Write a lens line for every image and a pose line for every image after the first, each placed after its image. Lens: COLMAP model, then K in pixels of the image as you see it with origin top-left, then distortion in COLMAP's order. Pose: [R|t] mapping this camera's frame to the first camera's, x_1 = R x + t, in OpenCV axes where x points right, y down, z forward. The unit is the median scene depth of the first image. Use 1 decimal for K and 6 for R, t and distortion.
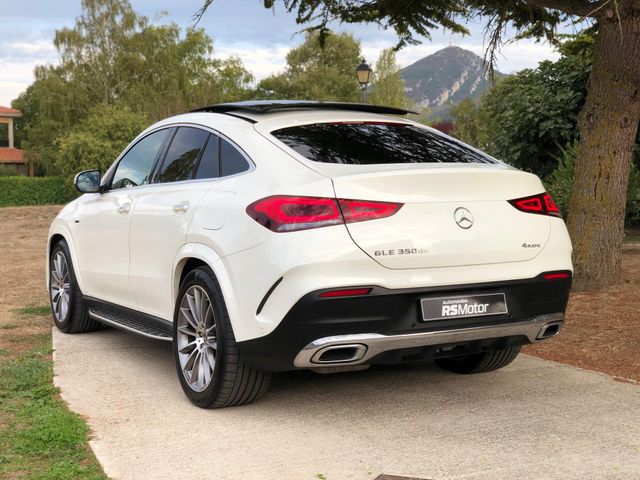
lens RADIAL K [[966.2, 0, 318.8], [0, 966.2, 238.7], [0, 0, 1]] dist [0.025161, 0.000000]
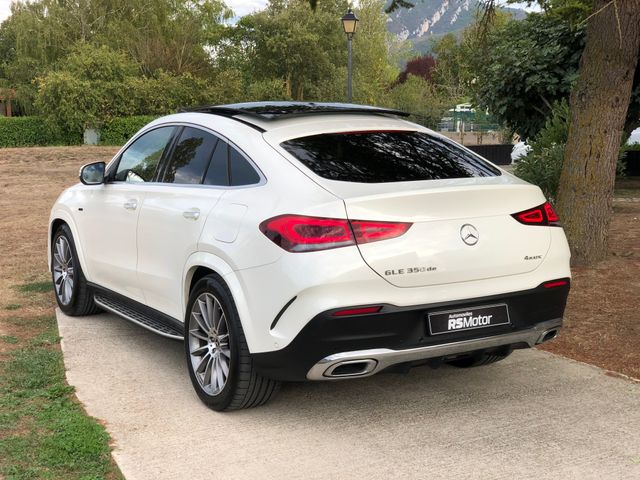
lens RADIAL K [[966.2, 0, 321.7], [0, 966.2, 239.8], [0, 0, 1]] dist [0.025161, 0.000000]
pose [[0.999700, -0.001989, 0.024427, -0.033528], [0.000269, 0.997533, 0.070201, -0.087595], [-0.024506, -0.070173, 0.997234, -0.030256]]
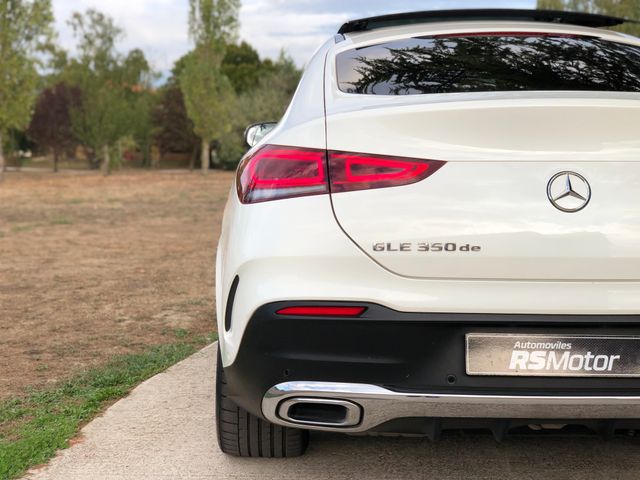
lens RADIAL K [[966.2, 0, 322.0], [0, 966.2, 240.0], [0, 0, 1]] dist [0.025161, 0.000000]
pose [[0.862566, 0.060026, -0.502370, 0.298865], [-0.047483, 0.998159, 0.037737, -0.008483], [0.503711, -0.008697, 0.863829, 0.459445]]
